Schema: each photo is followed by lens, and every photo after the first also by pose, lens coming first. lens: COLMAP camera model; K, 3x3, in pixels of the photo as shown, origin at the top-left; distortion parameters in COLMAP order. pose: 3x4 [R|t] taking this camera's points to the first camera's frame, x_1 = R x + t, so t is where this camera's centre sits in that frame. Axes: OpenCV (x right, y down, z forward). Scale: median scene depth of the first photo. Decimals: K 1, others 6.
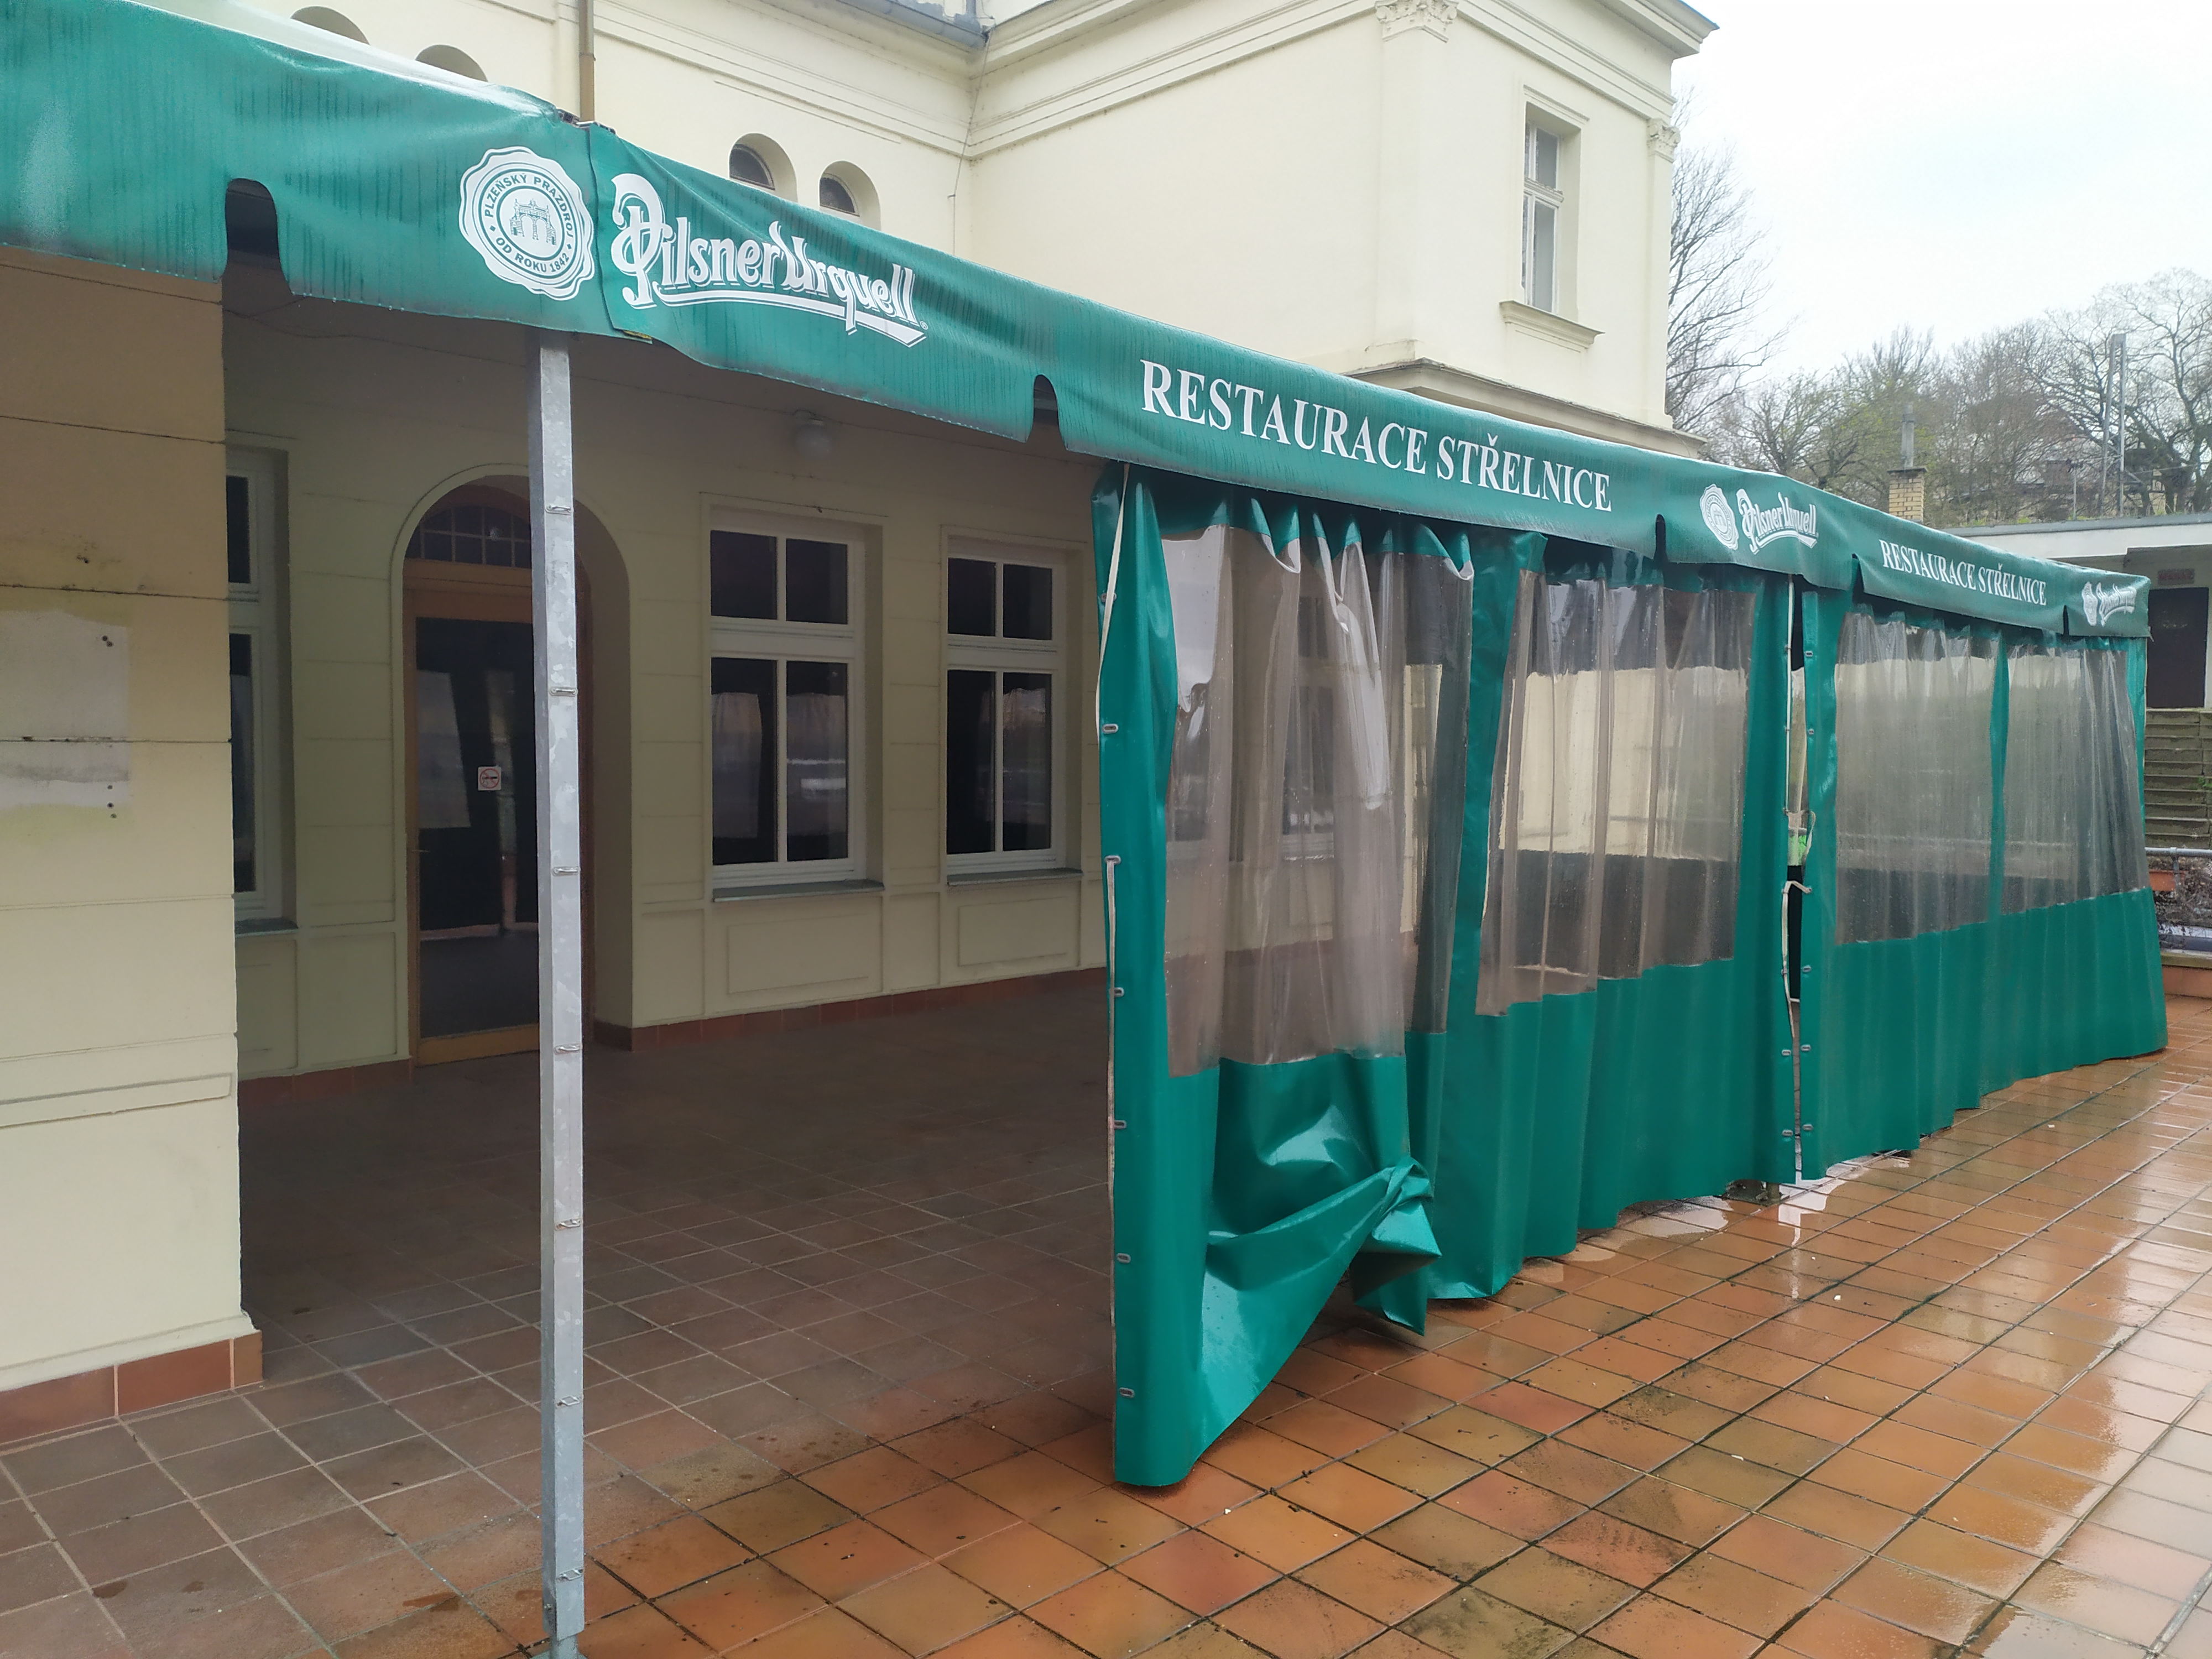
lens RADIAL K [[1635.8, 0, 1105.8], [0, 1635.8, 847.2], [0, 0, 1]] dist [0.049315, -0.000755]
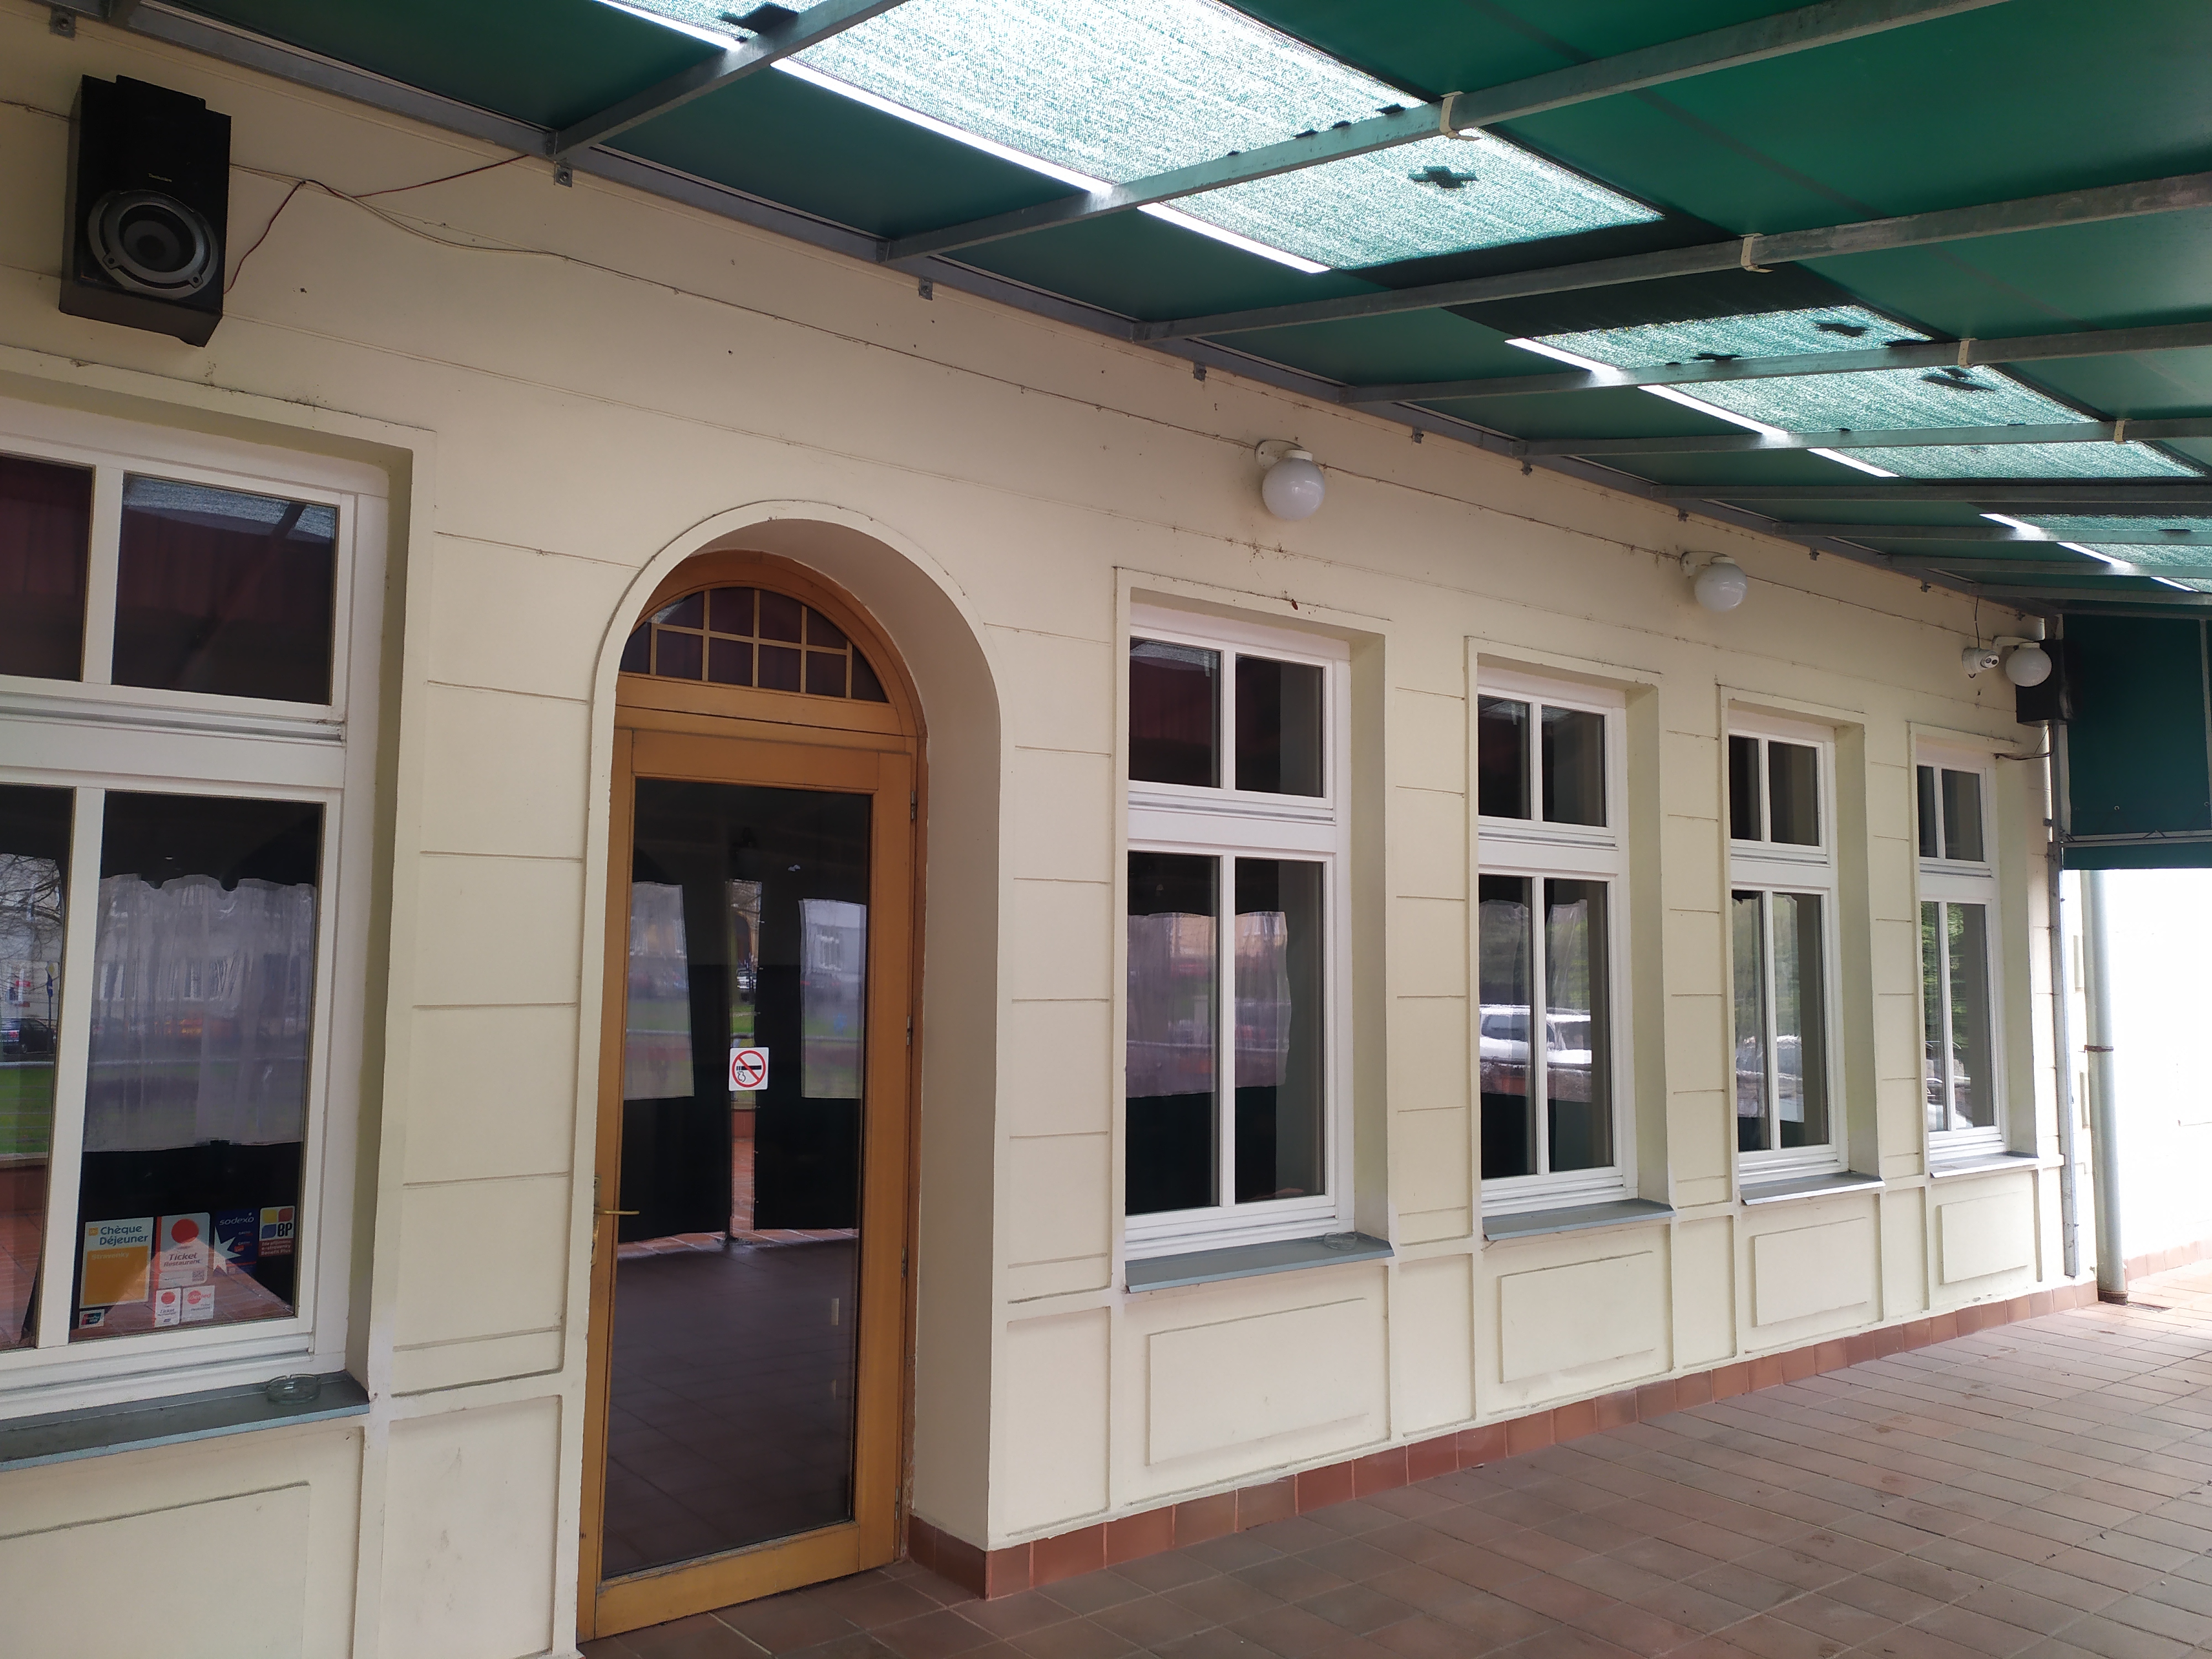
lens RADIAL K [[1635.8, 0, 1105.8], [0, 1635.8, 847.2], [0, 0, 1]] dist [0.049315, -0.000755]
pose [[0.993253, -0.006850, -0.115762, -0.169806], [-0.008643, 0.991105, -0.132800, -0.038537], [0.115642, 0.132904, 0.984359, 0.412158]]
